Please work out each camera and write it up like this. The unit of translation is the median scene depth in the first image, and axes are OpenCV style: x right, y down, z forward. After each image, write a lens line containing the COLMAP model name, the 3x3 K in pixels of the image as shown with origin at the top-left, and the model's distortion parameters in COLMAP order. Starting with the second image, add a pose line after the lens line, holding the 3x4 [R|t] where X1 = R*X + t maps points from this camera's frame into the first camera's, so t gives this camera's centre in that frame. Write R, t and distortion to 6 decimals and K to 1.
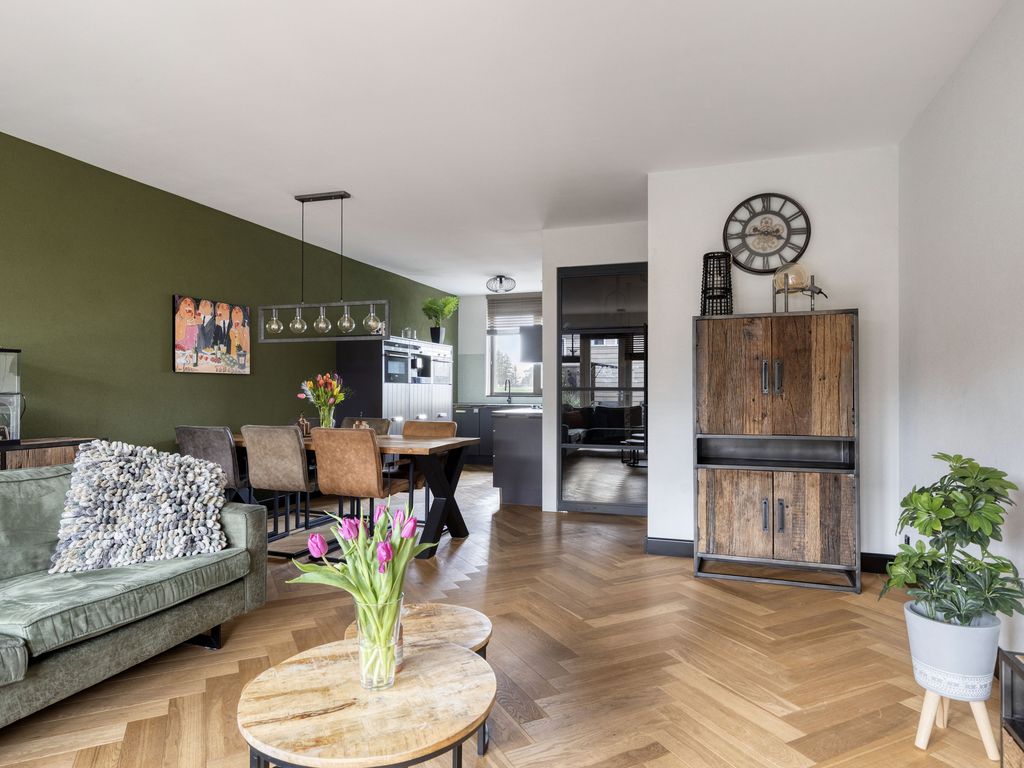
lens RADIAL K [[610.5, 0, 507.5], [0, 610.5, 384.9], [0, 0, 1]] dist [-0.000940, -0.001575]
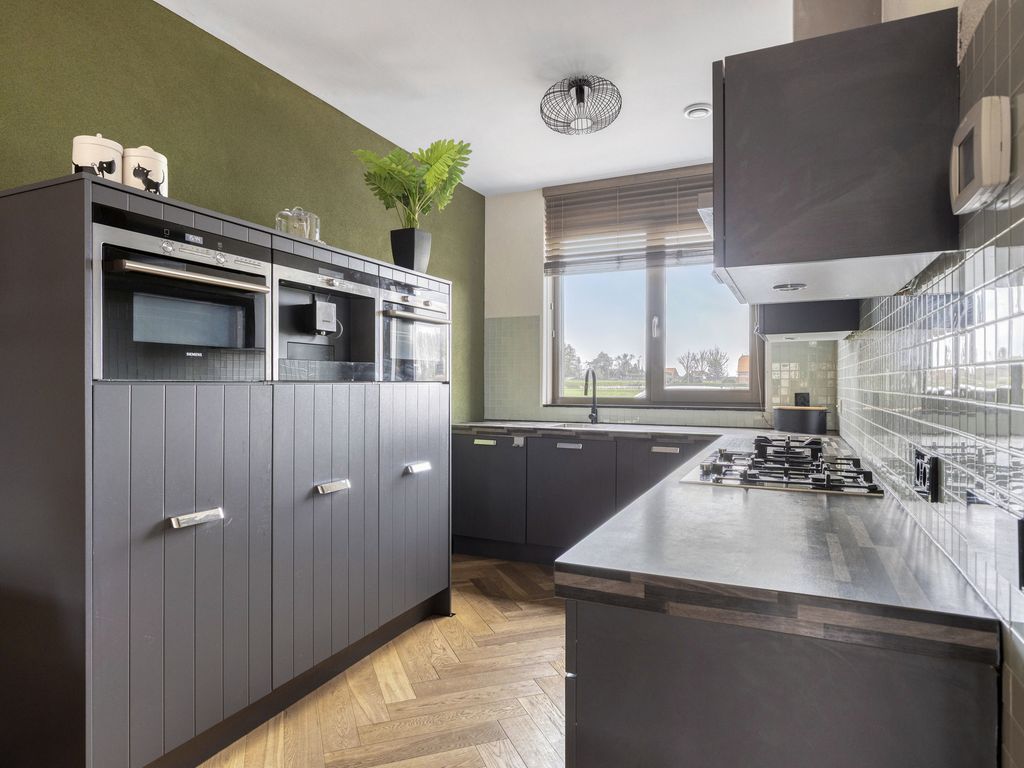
lens RADIAL K [[606.4, 0, 505.0], [0, 606.4, 365.3], [0, 0, 1]] dist [-0.000122, -0.001135]
pose [[0.994231, 0.003646, -0.107196, -0.028296], [-0.005484, 0.999843, -0.016858, -0.008708], [0.107118, 0.017348, 0.994095, 1.076646]]
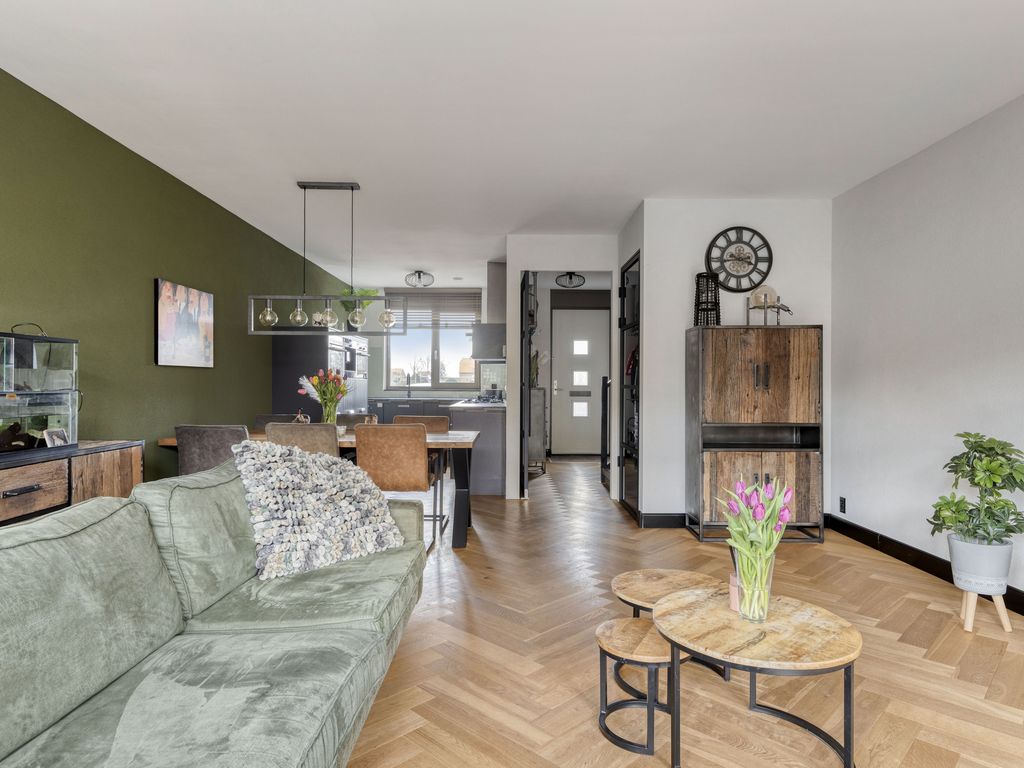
lens RADIAL K [[619.8, 0, 504.7], [0, 619.8, 380.3], [0, 0, 1]] dist [0.001854, 0.000050]
pose [[0.944876, 0.004619, 0.327396, -0.356770], [-0.006045, 0.999976, 0.003337, -0.004882], [-0.327373, -0.005132, 0.944881, -0.021650]]
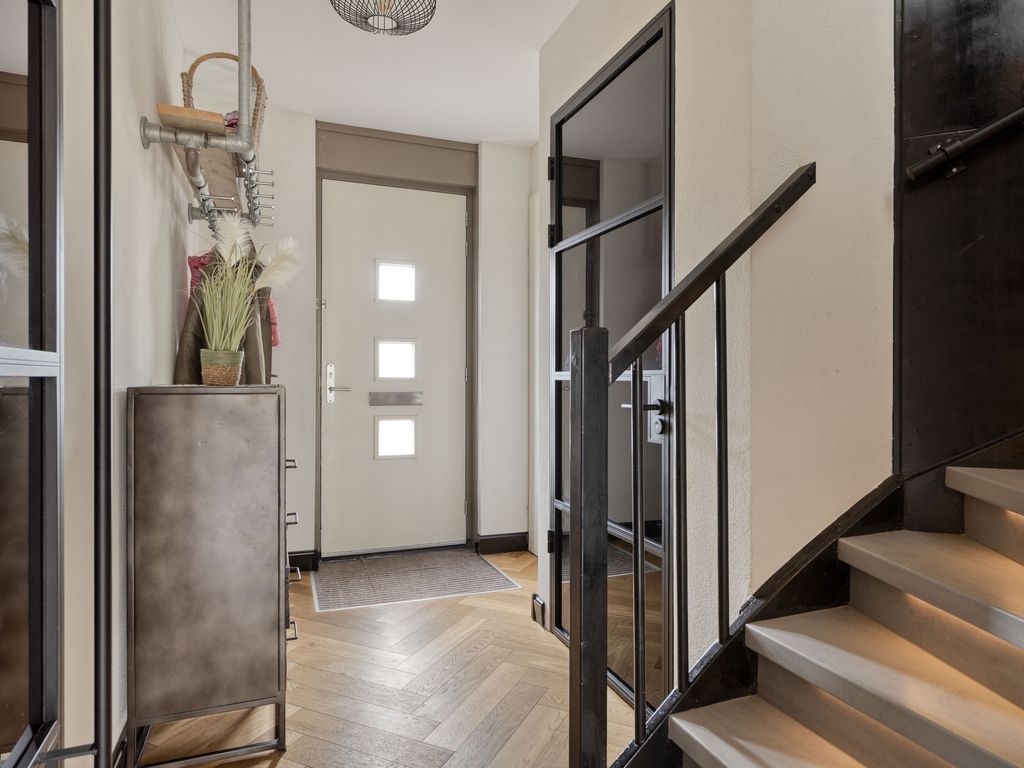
lens RADIAL K [[610.5, 0, 507.5], [0, 610.5, 384.9], [0, 0, 1]] dist [-0.000940, -0.001575]
pose [[0.771431, -0.004537, 0.636297, 0.151582], [-0.008399, 0.999815, 0.017311, 0.011290], [-0.636258, -0.018698, 0.771250, 1.118417]]
